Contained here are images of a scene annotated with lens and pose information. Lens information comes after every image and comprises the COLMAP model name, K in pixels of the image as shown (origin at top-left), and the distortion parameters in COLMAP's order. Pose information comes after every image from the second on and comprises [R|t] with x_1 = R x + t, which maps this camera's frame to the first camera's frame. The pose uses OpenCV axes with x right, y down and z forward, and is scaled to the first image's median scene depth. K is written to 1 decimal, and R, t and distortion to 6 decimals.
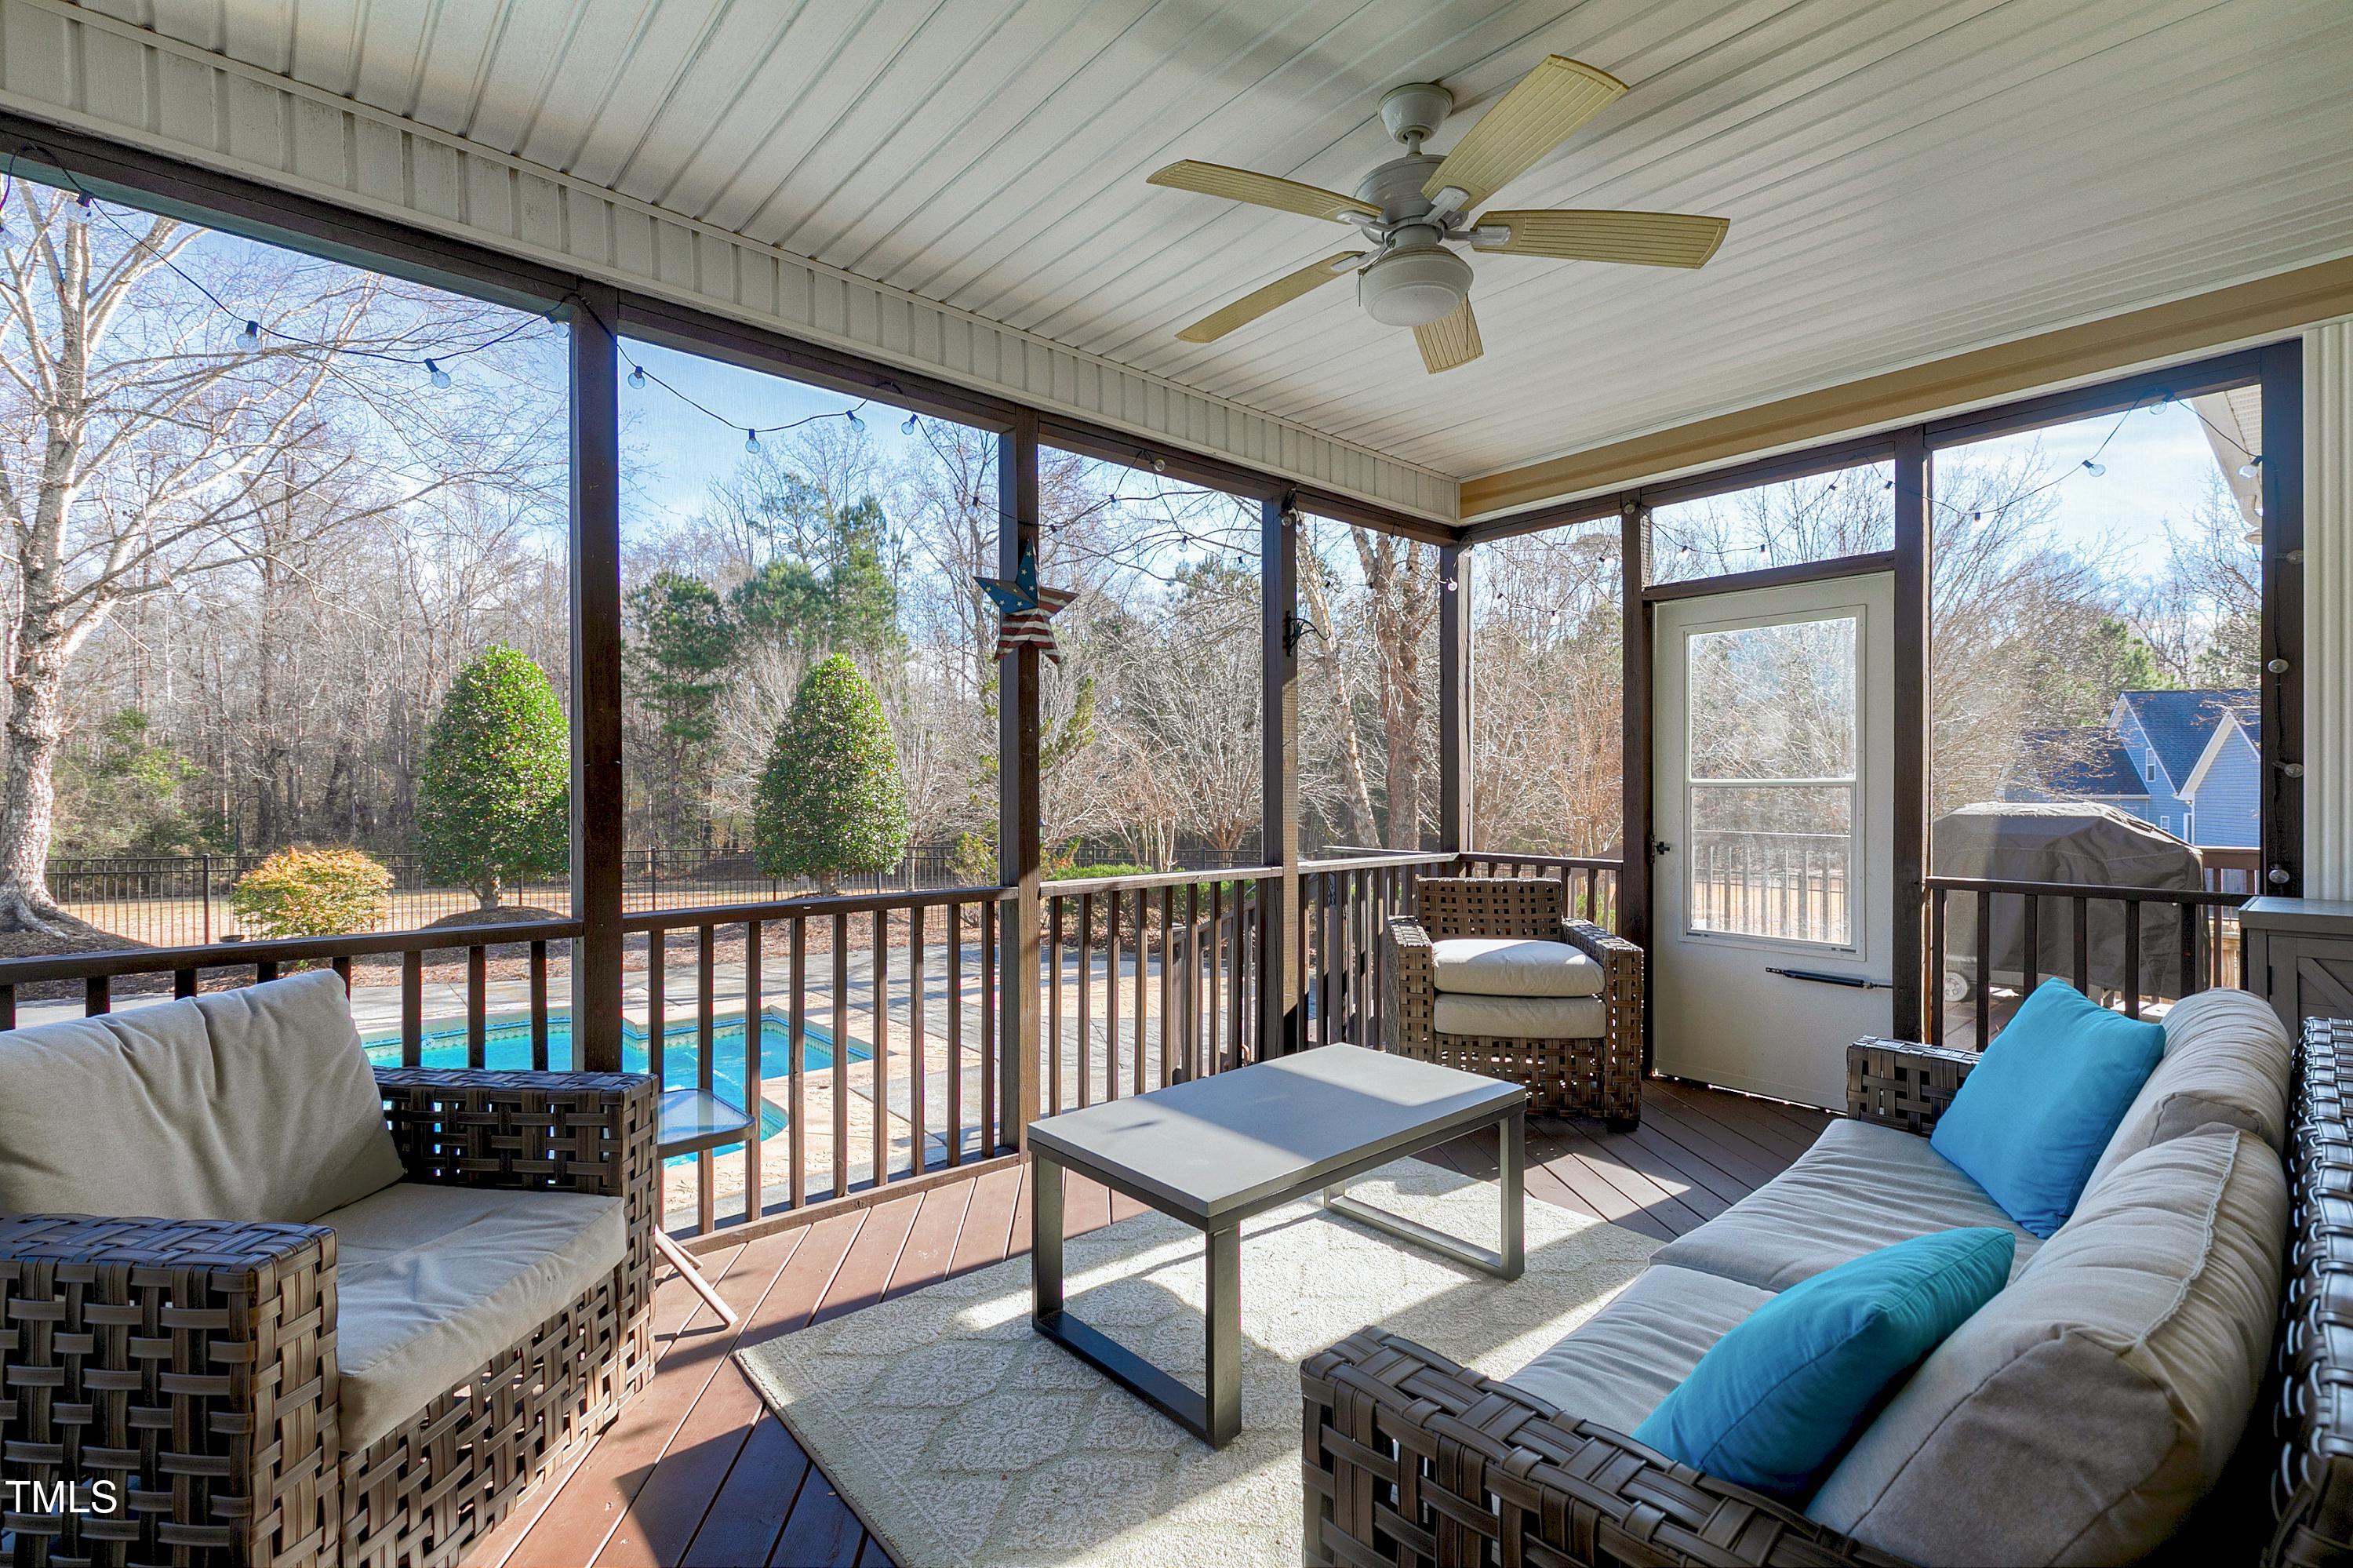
lens RADIAL K [[1066.4, 0, 1132.8], [0, 1066.4, 787.2], [0, 0, 1]] dist [0.014212, -0.001328]
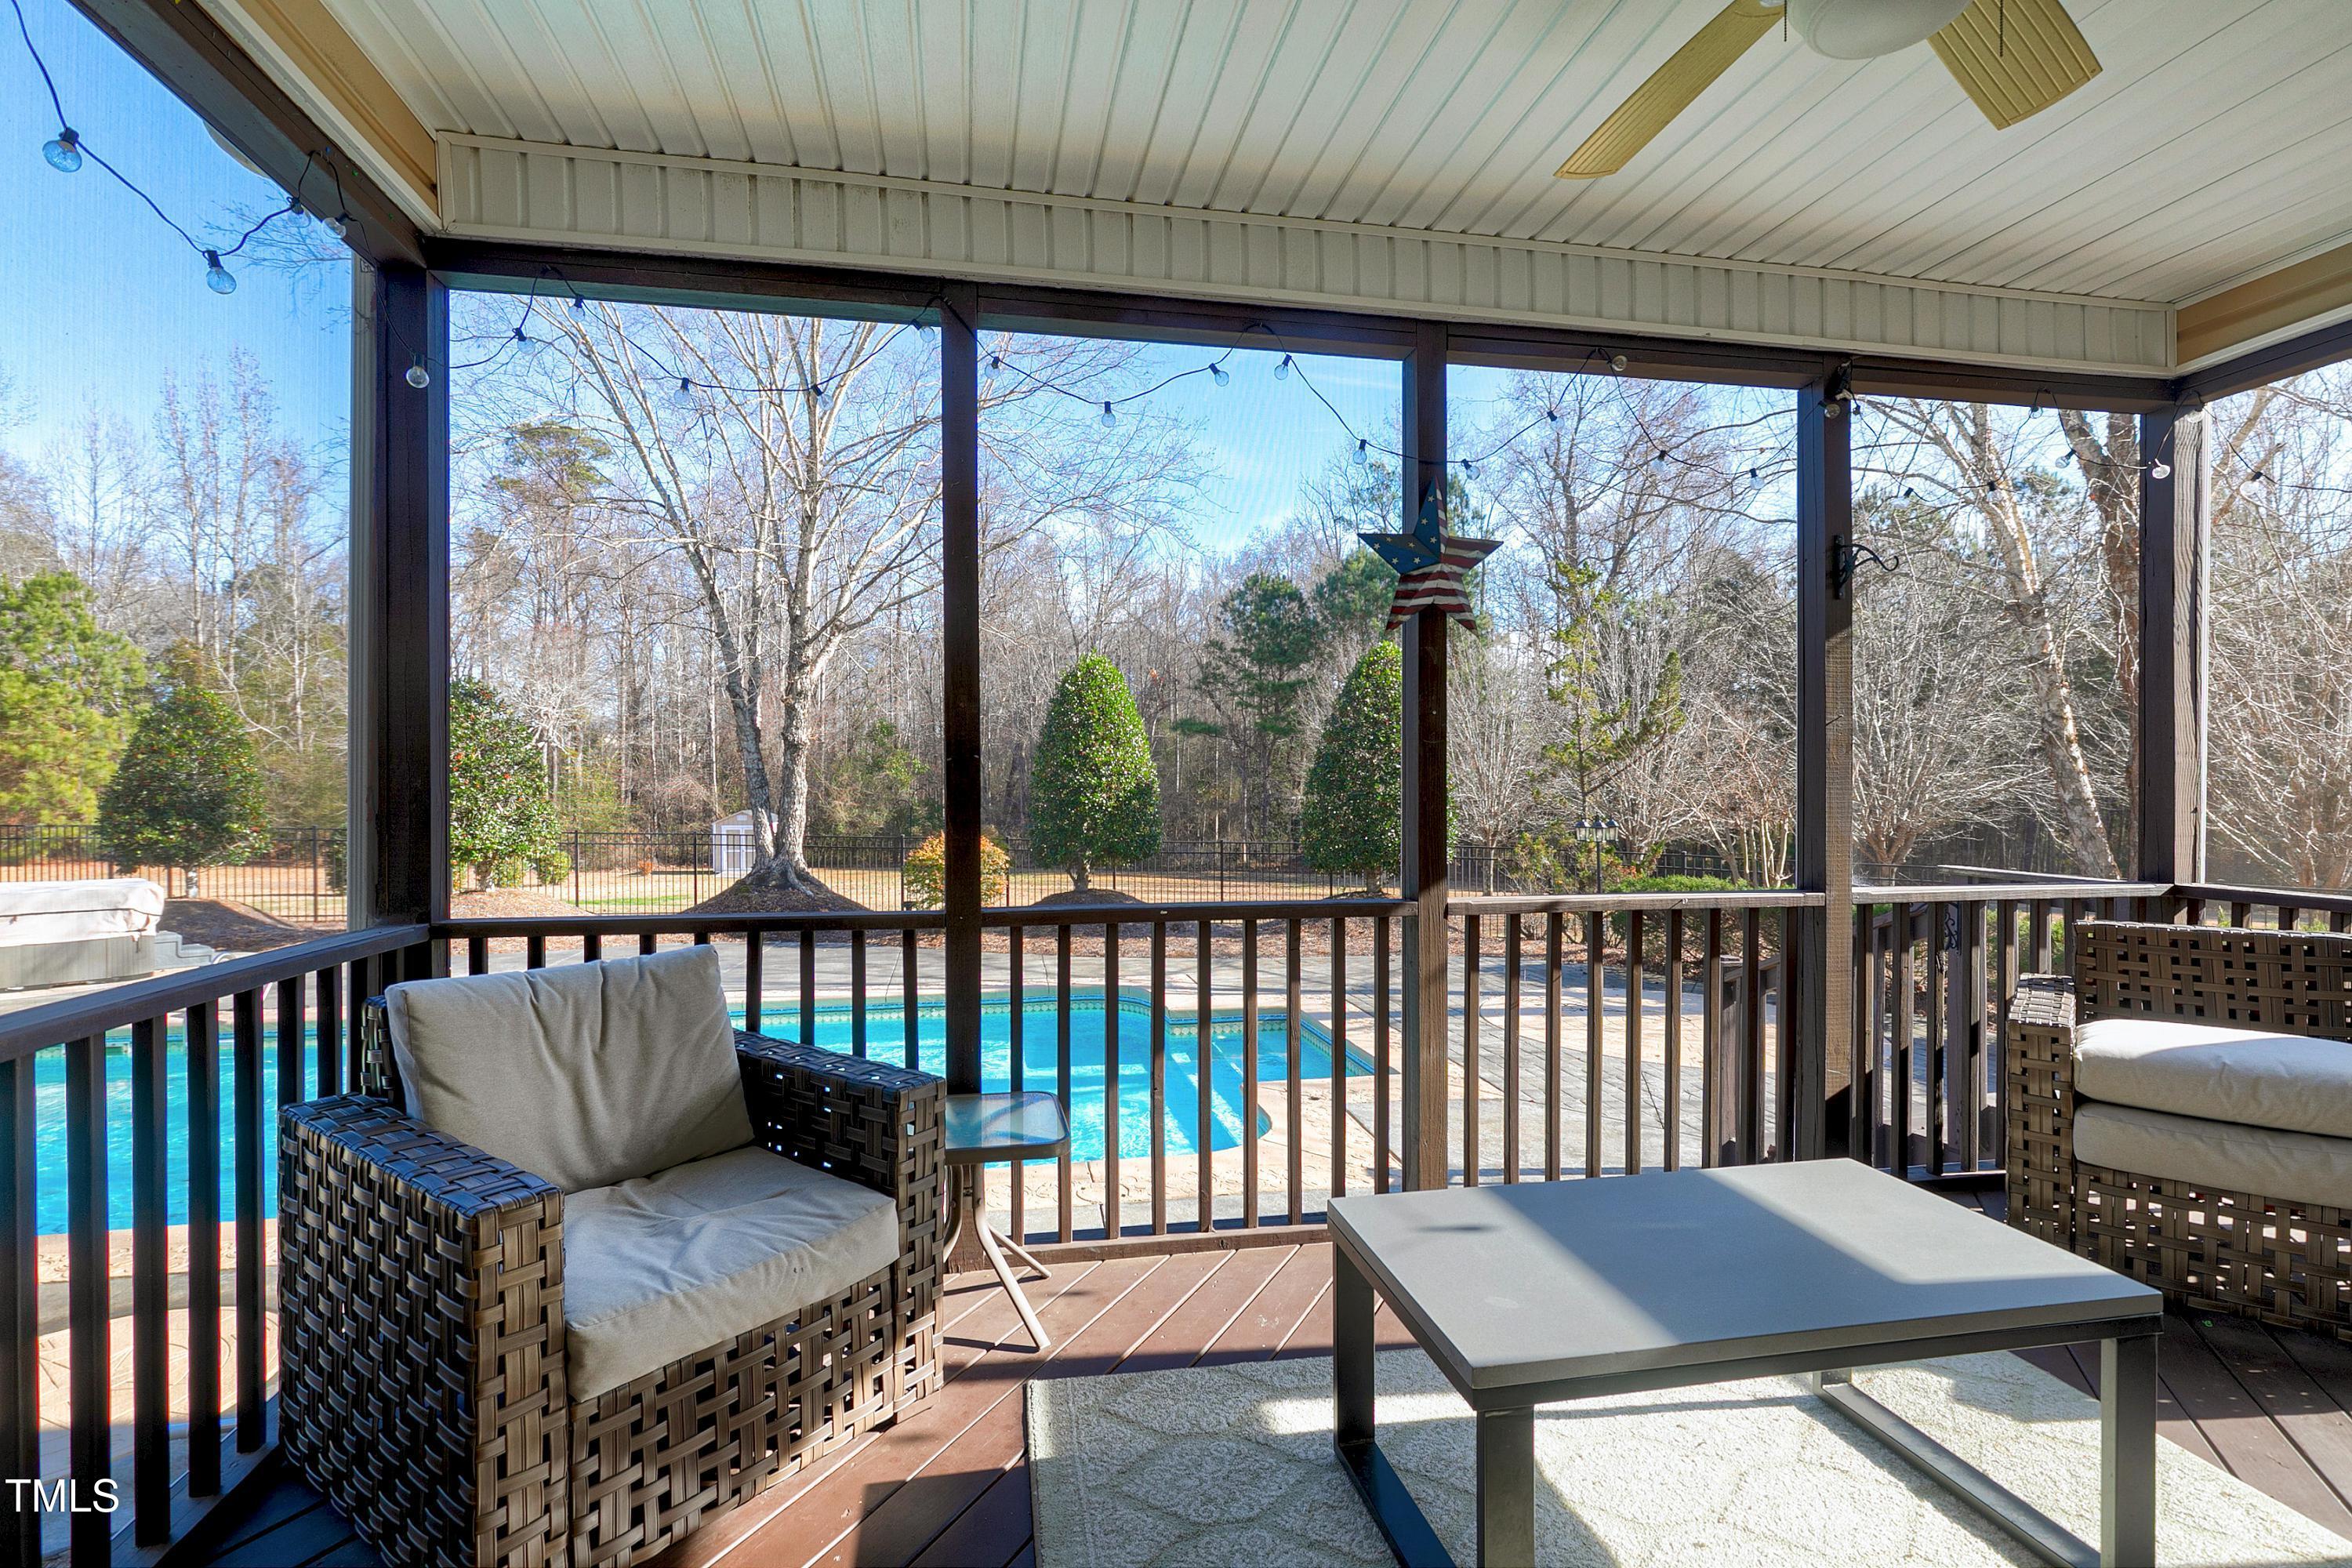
lens RADIAL K [[1106.4, 0, 1166.7], [0, 1106.4, 787.8], [0, 0, 1]] dist [0.006212, -0.000476]
pose [[0.866888, 0.004045, -0.498486, 0.139819], [-0.001347, 0.999982, 0.005772, -0.000033], [0.498501, -0.004332, 0.866878, 0.141064]]
